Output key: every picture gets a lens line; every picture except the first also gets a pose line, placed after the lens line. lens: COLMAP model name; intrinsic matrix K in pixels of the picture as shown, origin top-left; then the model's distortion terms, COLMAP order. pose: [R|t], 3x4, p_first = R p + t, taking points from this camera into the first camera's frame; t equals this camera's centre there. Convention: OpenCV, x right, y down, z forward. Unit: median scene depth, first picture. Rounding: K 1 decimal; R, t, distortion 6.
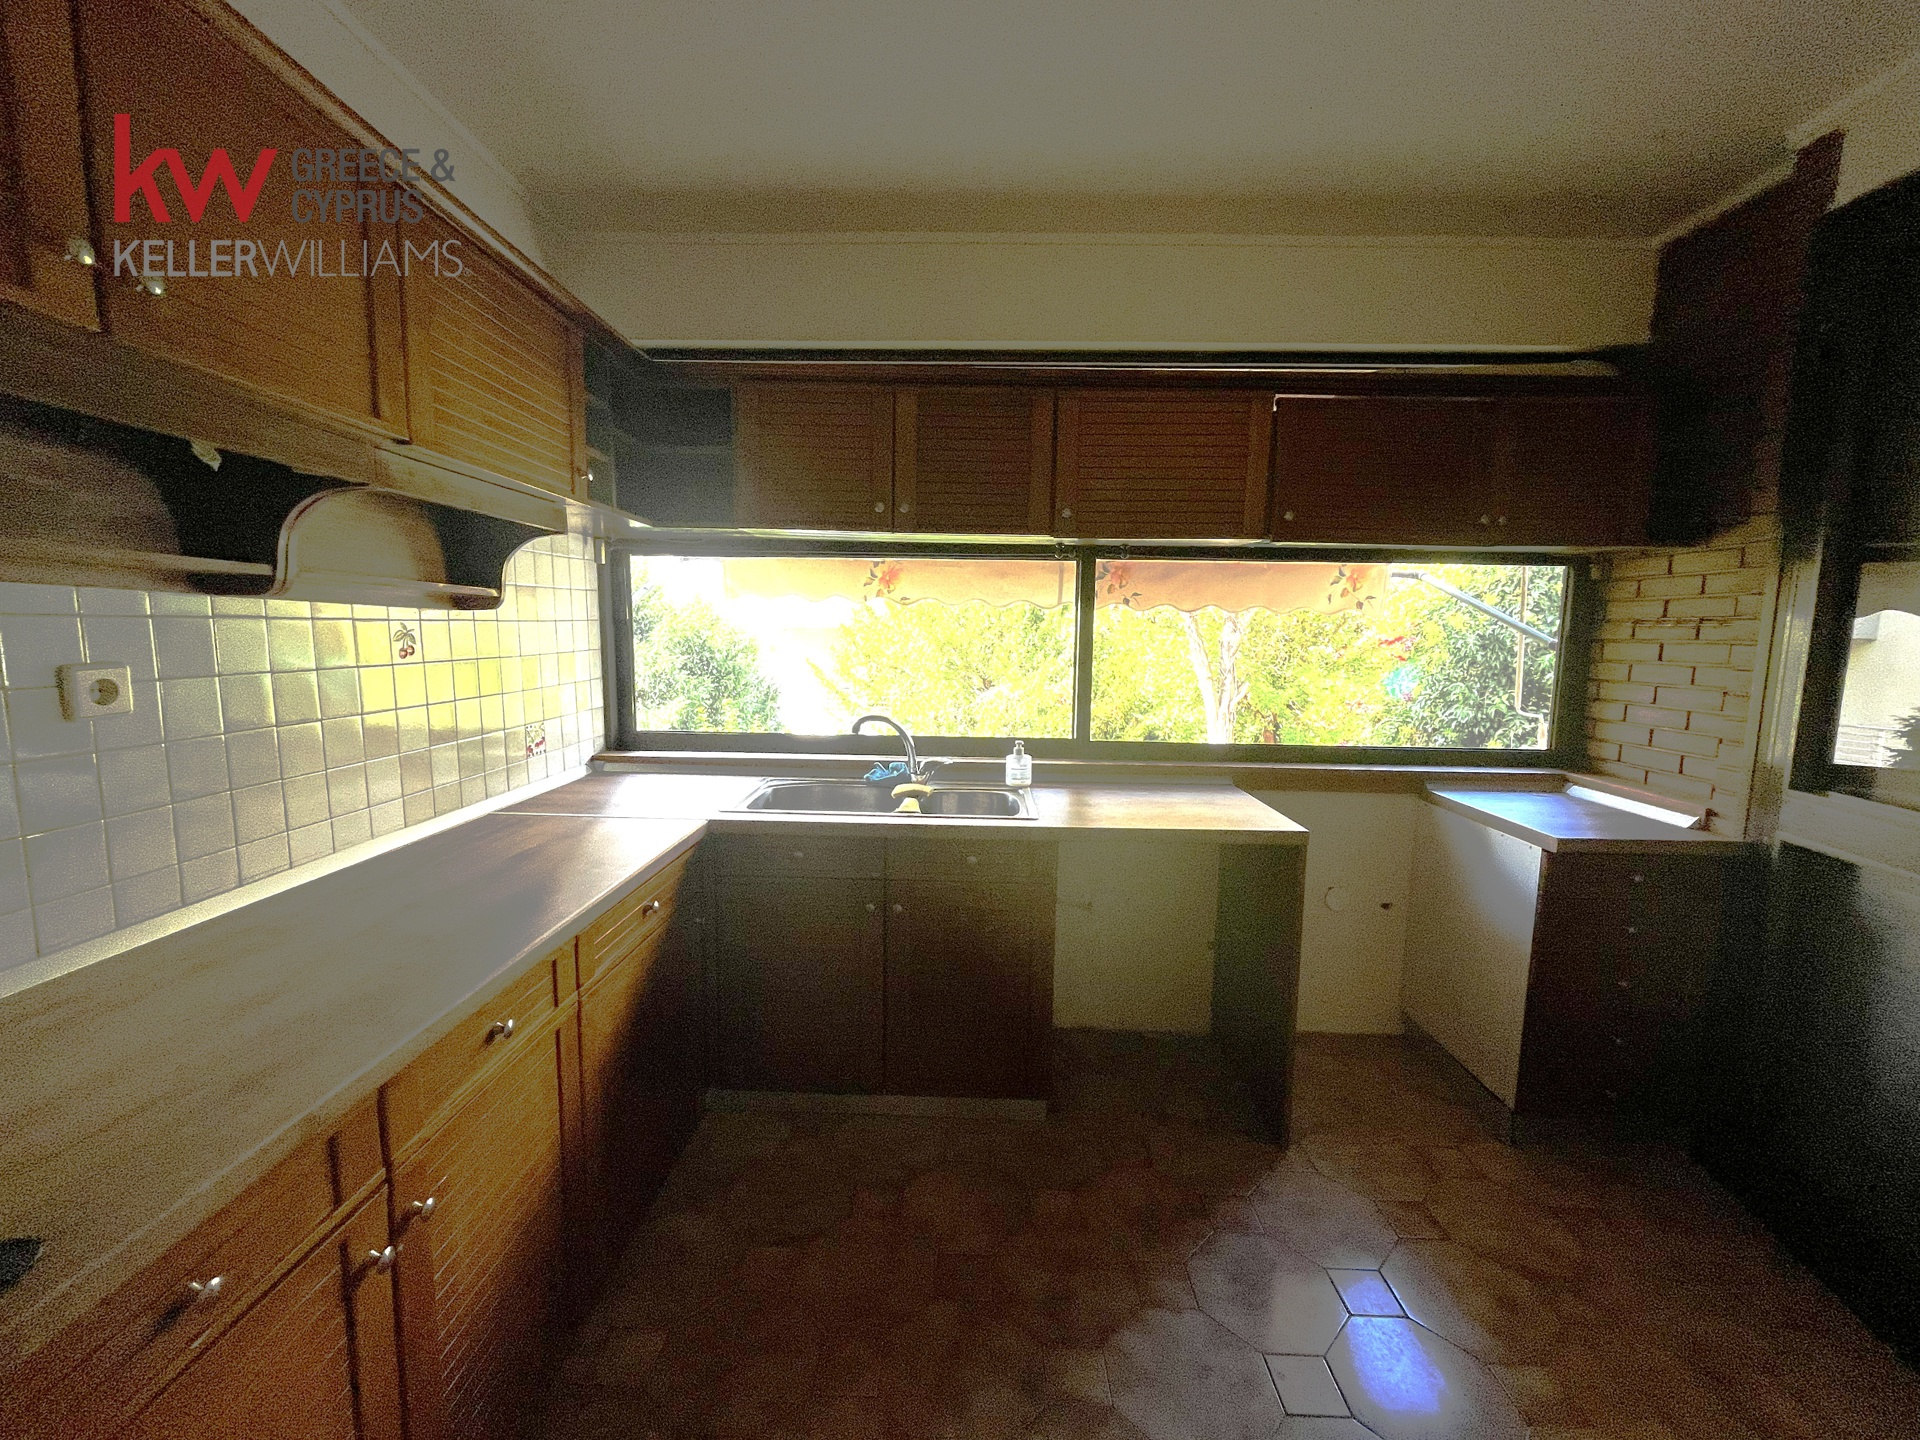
lens RADIAL K [[778.2, 0, 951.3], [0, 778.2, 722.2], [0, 0, 1]] dist [-0.002996, -0.000609]
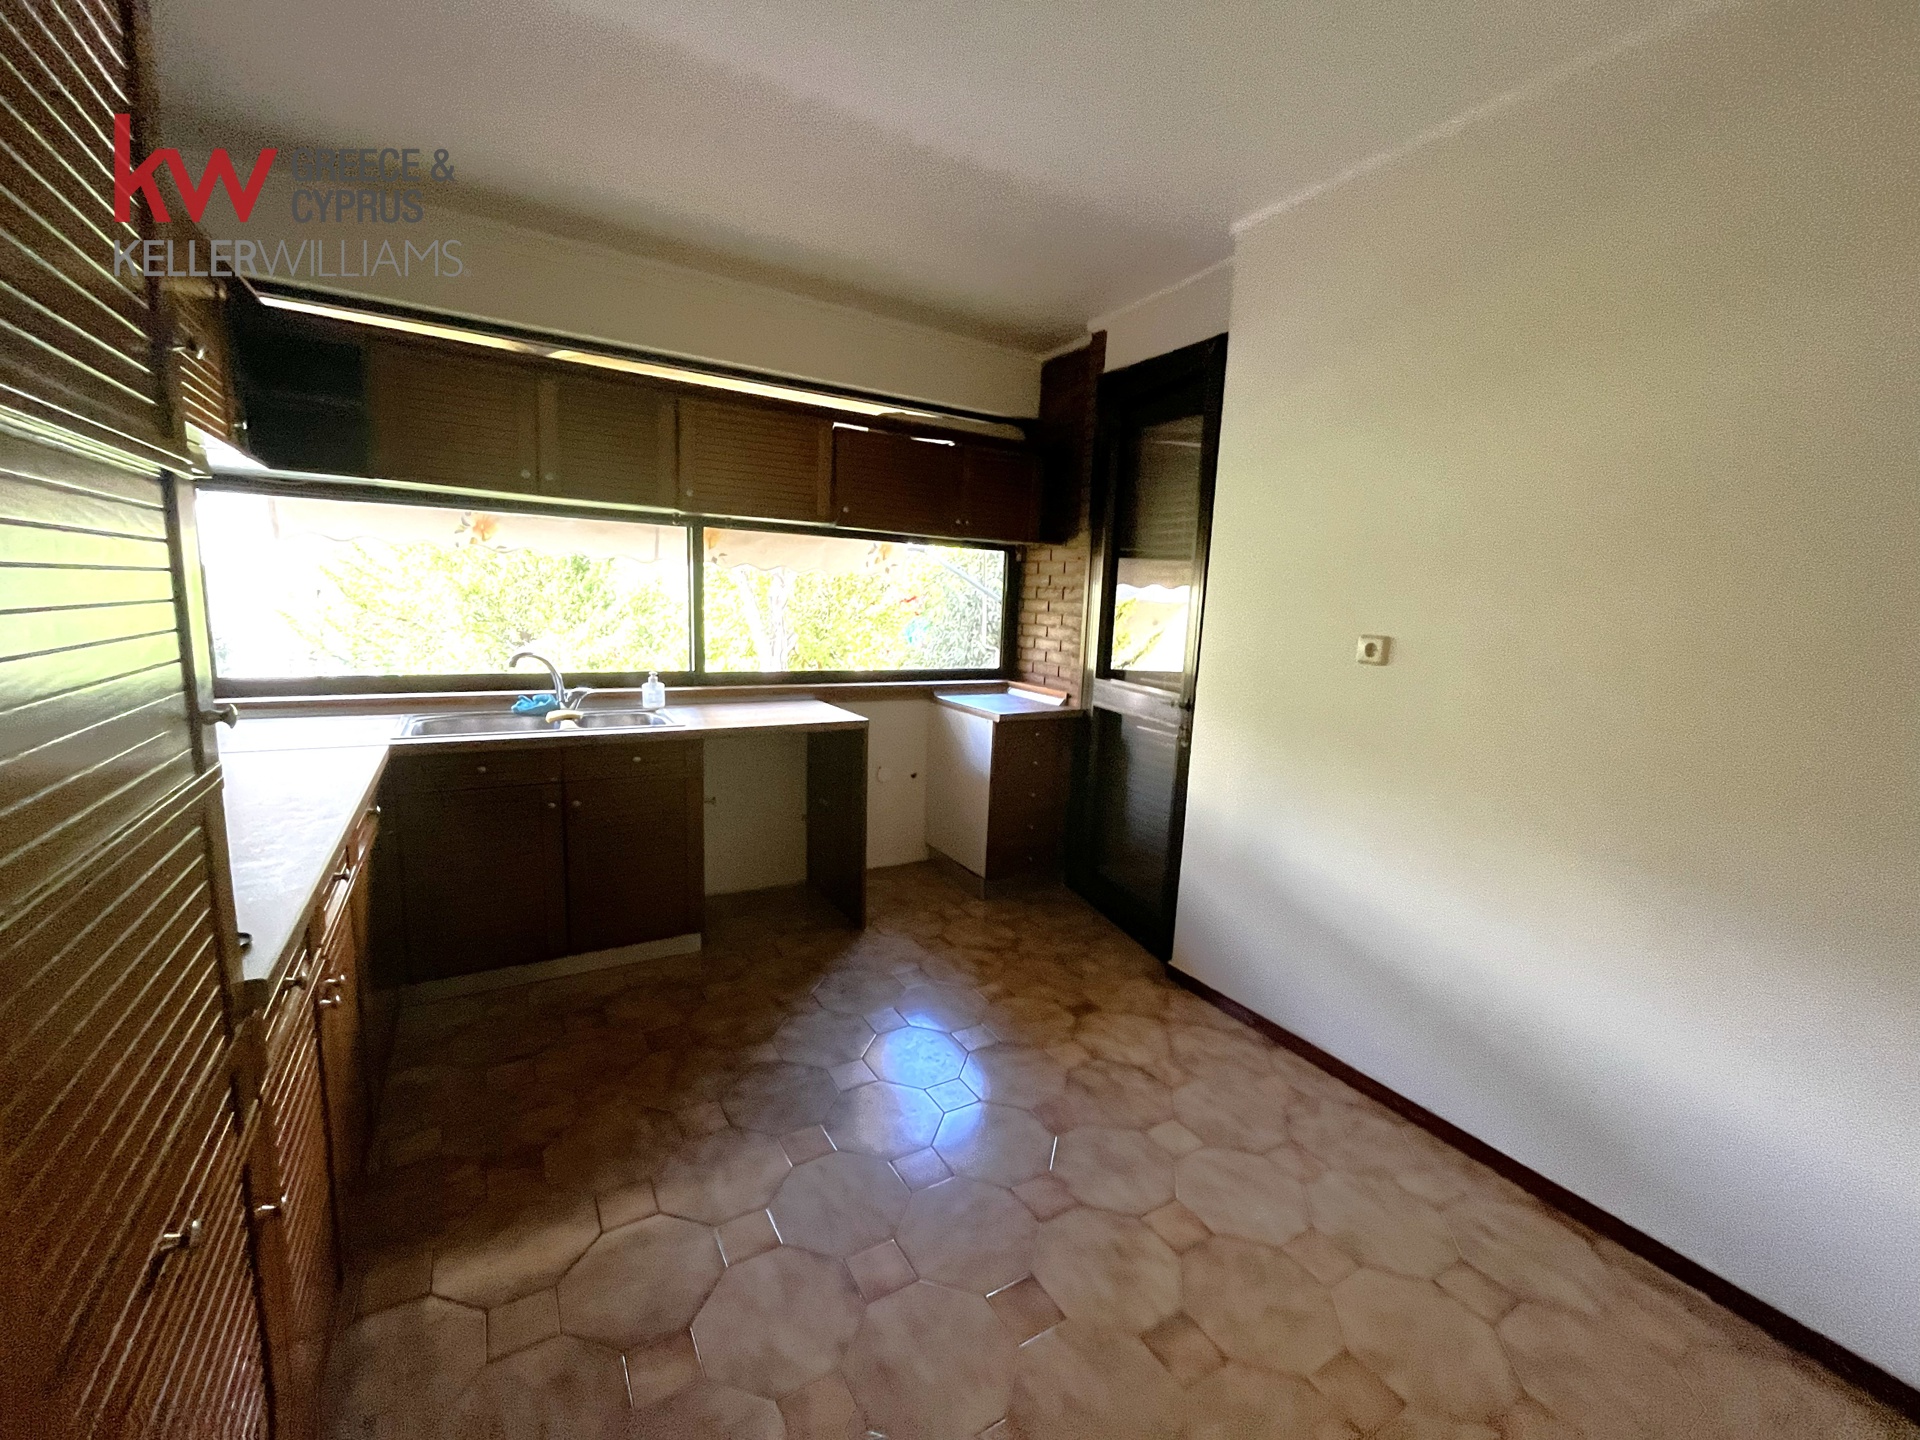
lens RADIAL K [[778.2, 0, 954.7], [0, 778.2, 721.5], [0, 0, 1]] dist [-0.002996, -0.000609]
pose [[0.840619, -0.066992, 0.537468, -0.210060], [0.036381, 0.997064, 0.067377, 0.042554], [-0.540404, -0.037085, 0.840588, -0.362255]]
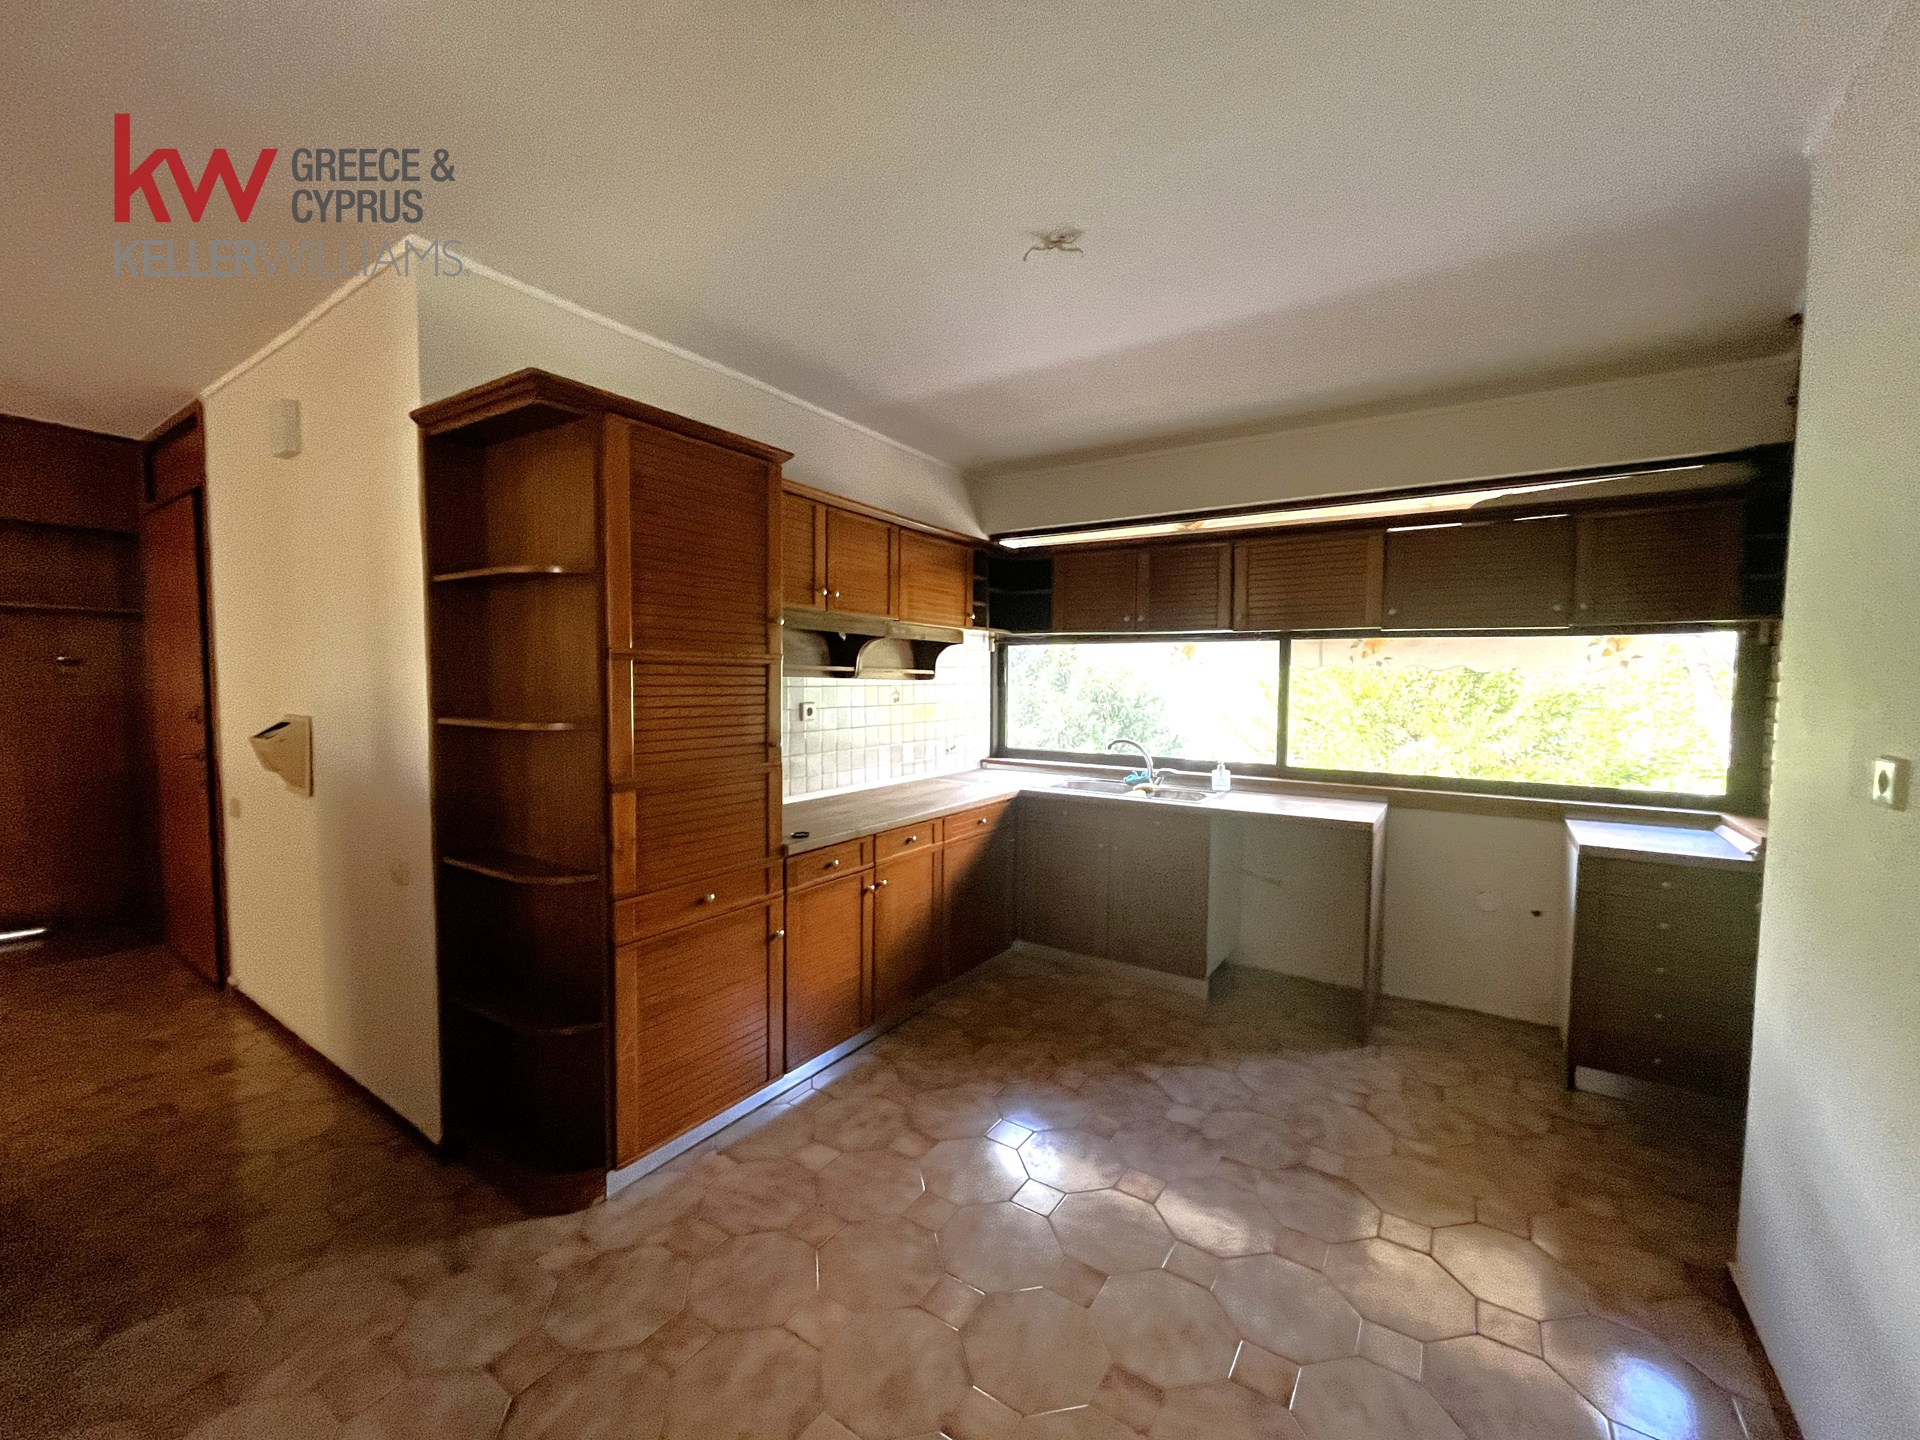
lens RADIAL K [[778.2, 0, 946.3], [0, 778.2, 716.3], [0, 0, 1]] dist [-0.002996, -0.000609]
pose [[0.843862, 0.020662, -0.536162, 0.517846], [-0.058987, 0.996774, -0.054427, 0.059073], [0.533308, 0.077555, 0.842359, -0.668949]]
